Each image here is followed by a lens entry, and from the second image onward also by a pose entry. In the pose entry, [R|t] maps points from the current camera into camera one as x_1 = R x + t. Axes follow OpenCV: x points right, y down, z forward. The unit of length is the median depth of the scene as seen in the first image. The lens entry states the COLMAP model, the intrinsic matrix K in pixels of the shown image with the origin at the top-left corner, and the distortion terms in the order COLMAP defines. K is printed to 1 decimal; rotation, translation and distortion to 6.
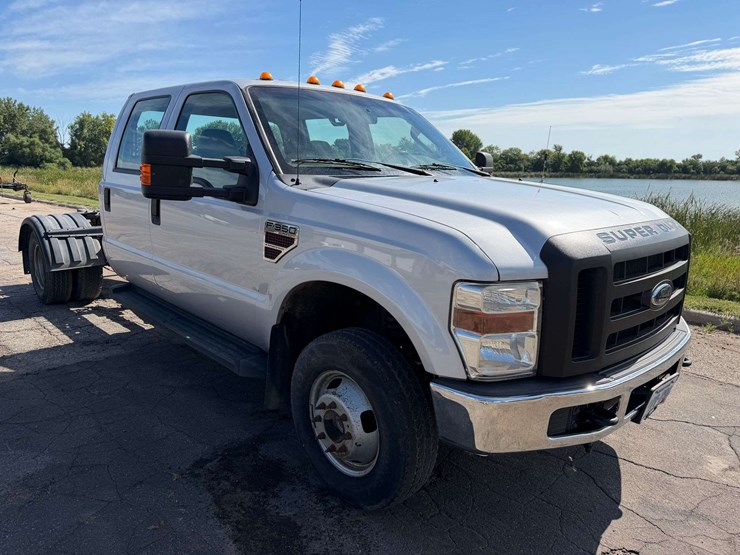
lens RADIAL K [[542.6, 0, 379.4], [0, 542.6, 274.2], [0, 0, 1]] dist [0.026901, -0.039946]
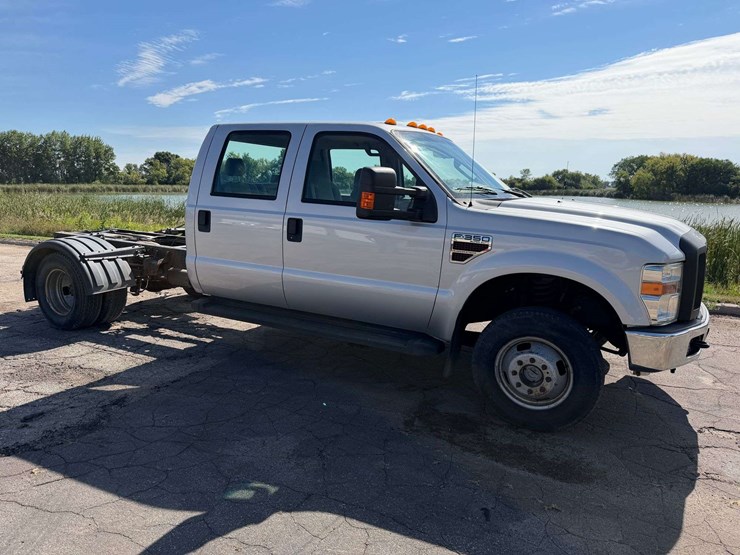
lens RADIAL K [[535.7, 0, 381.2], [0, 535.7, 279.4], [0, 0, 1]] dist [0.036651, -0.057220]
pose [[0.945677, -0.056841, 0.320100, -0.396810], [0.062362, 0.998029, -0.007015, 0.006643], [-0.319071, 0.026596, 0.947358, -0.093214]]
